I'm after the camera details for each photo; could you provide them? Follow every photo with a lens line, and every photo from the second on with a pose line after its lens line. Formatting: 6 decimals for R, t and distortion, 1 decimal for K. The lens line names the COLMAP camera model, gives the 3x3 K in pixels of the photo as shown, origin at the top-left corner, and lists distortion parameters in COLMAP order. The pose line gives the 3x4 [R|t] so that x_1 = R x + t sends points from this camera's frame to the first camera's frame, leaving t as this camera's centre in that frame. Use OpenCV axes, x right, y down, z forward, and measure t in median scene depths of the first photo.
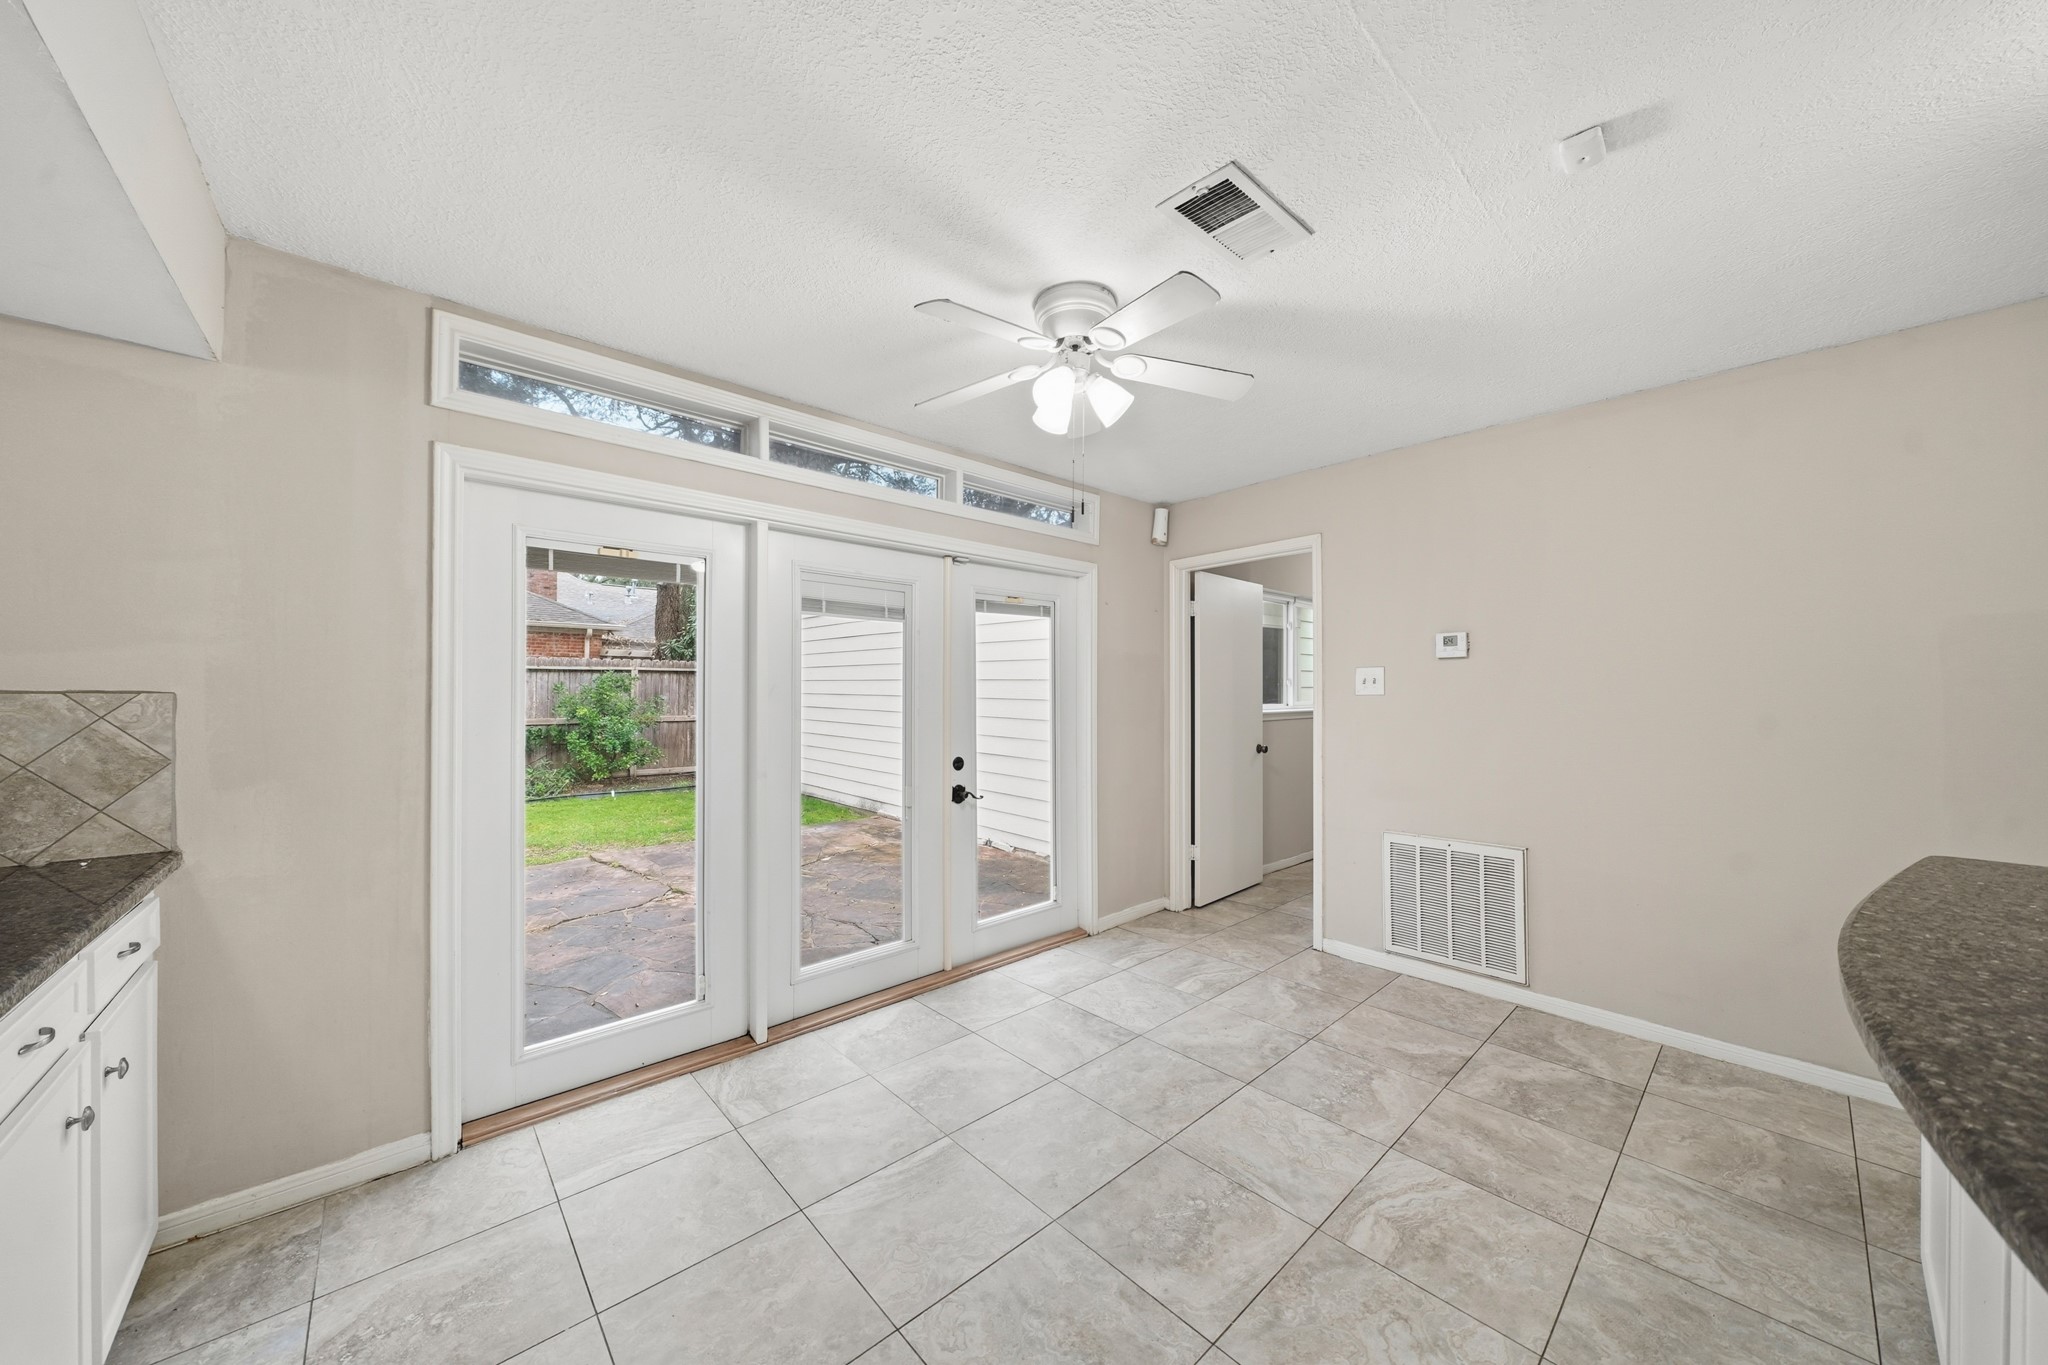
lens RADIAL K [[707.2, 0, 1022.6], [0, 707.2, 690.9], [0, 0, 1]] dist [-0.001278, -0.000353]
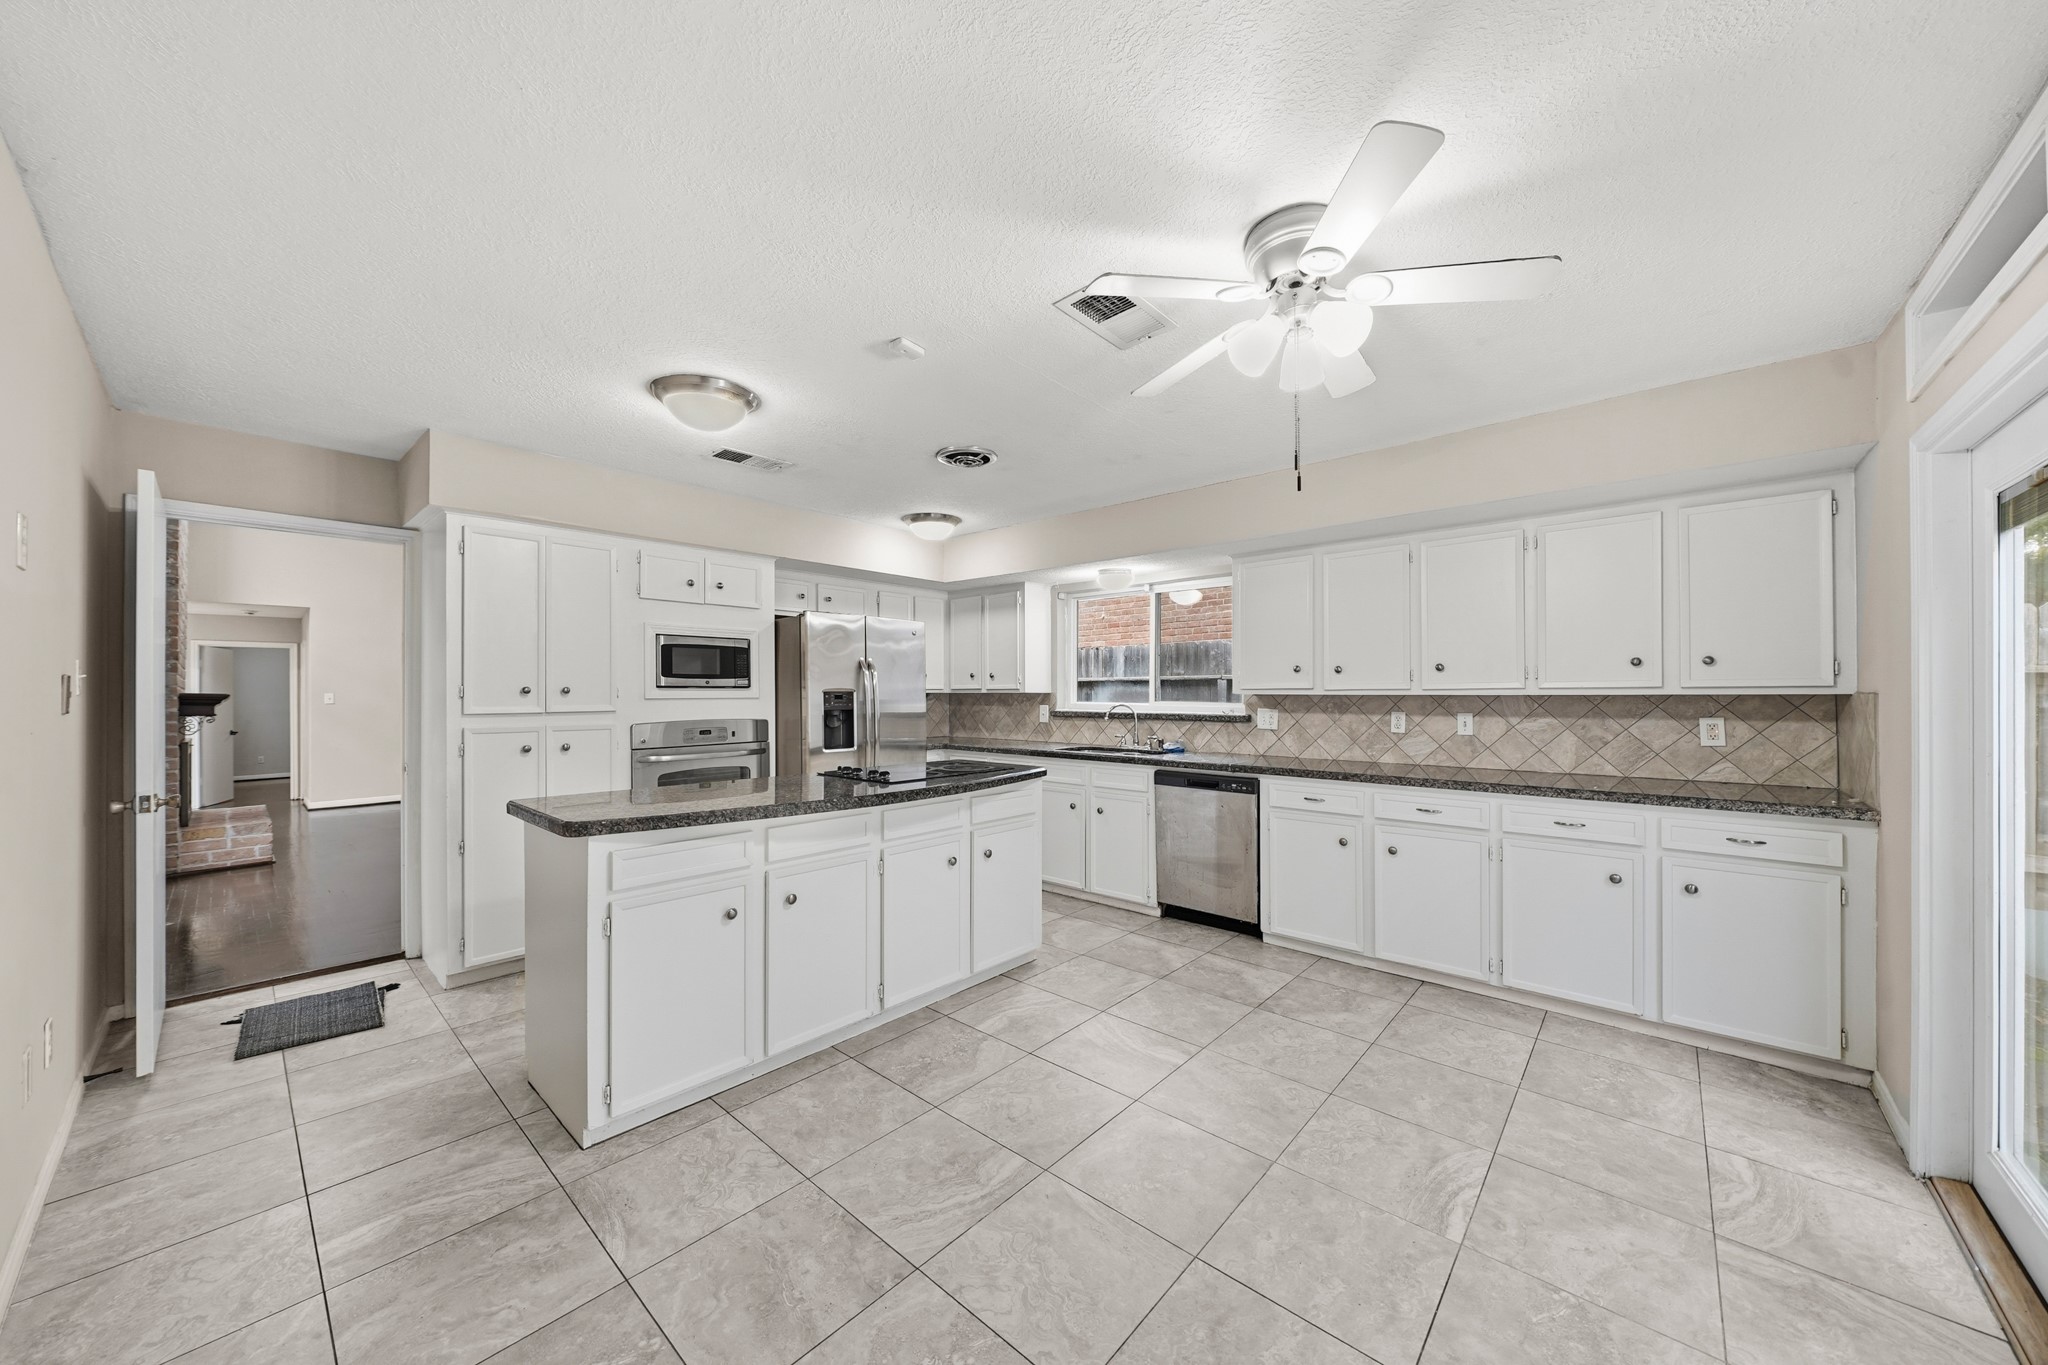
lens RADIAL K [[707.2, 0, 1022.6], [0, 707.2, 690.9], [0, 0, 1]] dist [-0.001278, -0.000353]
pose [[-0.994436, -0.001771, -0.105329, 0.385827], [-0.000979, 0.999971, -0.007575, 0.005882], [0.105339, -0.007430, -0.994409, 1.424220]]
